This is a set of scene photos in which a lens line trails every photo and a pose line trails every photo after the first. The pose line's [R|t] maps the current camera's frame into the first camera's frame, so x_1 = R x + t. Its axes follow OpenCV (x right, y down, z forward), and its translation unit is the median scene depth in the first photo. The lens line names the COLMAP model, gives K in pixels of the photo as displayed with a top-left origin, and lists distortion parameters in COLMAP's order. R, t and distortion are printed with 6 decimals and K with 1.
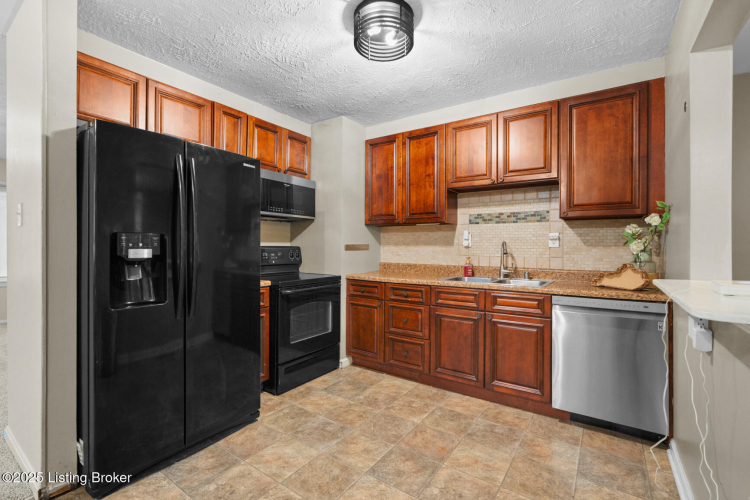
lens RADIAL K [[336.7, 0, 375.6], [0, 336.7, 244.8], [0, 0, 1]] dist [-0.002425, -0.000558]
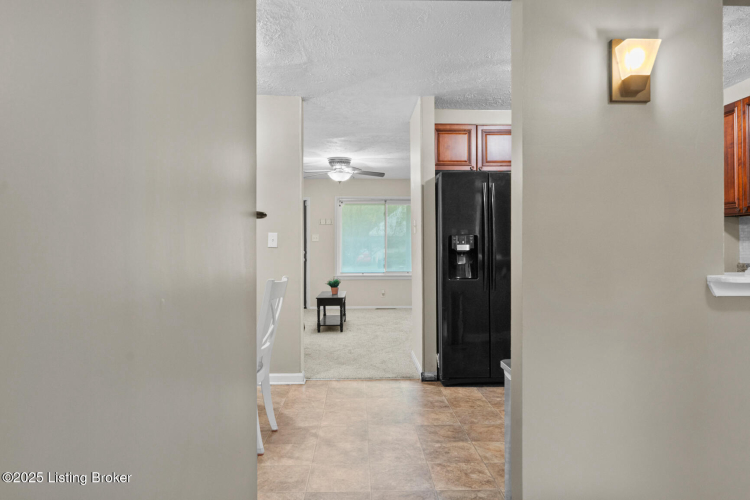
lens RADIAL K [[526.2, 0, 375.8], [0, 526.2, 250.0], [0, 0, 1]] dist [-0.001408, -0.000182]
pose [[0.602782, -0.008580, -0.797860, 1.058021], [0.008249, 0.999956, -0.004521, 0.044826], [0.797863, -0.003857, 0.602826, -0.861156]]
